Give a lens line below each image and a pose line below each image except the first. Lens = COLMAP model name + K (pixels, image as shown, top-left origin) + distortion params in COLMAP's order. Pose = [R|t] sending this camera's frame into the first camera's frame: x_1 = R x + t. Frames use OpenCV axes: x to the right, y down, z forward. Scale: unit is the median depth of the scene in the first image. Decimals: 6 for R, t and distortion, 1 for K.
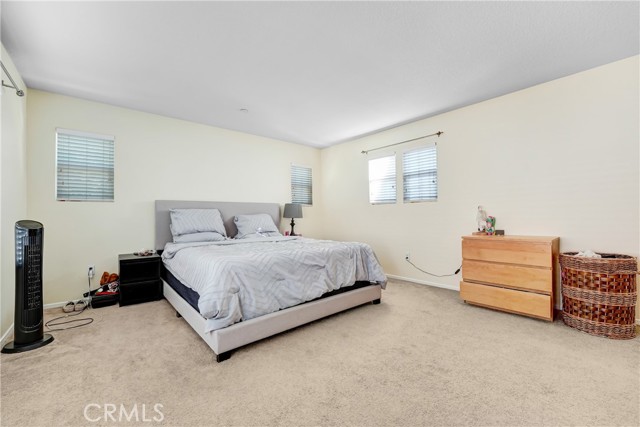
lens RADIAL K [[264.3, 0, 318.1], [0, 264.3, 212.4], [0, 0, 1]] dist [-0.017756, -0.000076]
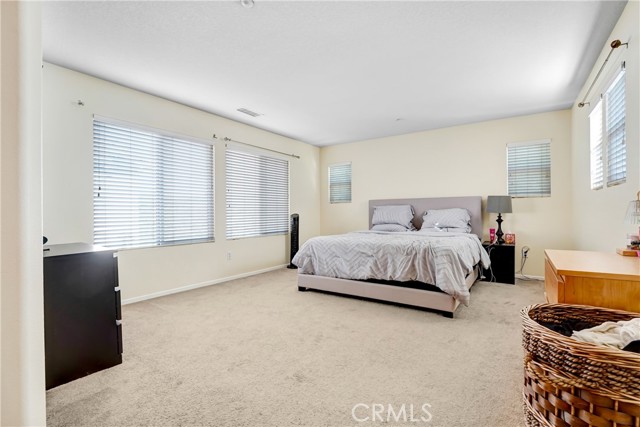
lens RADIAL K [[294.1, 0, 320.0], [0, 294.1, 213.5], [0, 0, 1]] dist [-0.001212, -0.000183]
pose [[0.255297, 0.009973, -0.966811, 1.139167], [0.021110, 0.999651, 0.015886, -0.006096], [0.966632, -0.024465, 0.254997, 0.423240]]
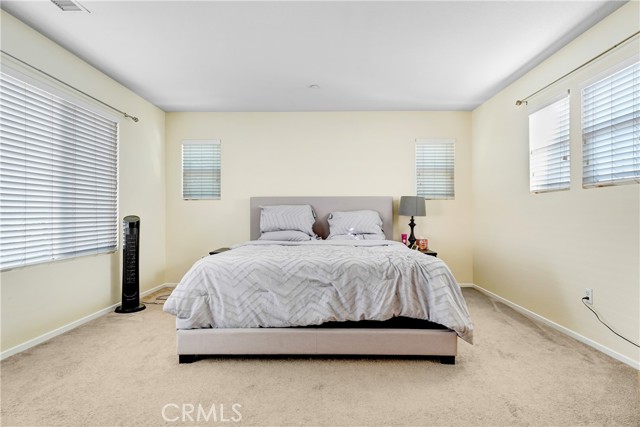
lens RADIAL K [[327.5, 0, 320.0], [0, 327.5, 213.5], [0, 0, 1]] dist [0.000201, 0.000011]
pose [[0.745434, 0.005523, -0.666556, 0.555223], [0.004805, 0.999895, 0.013659, 0.001106], [0.666562, -0.013384, 0.745330, 0.303008]]
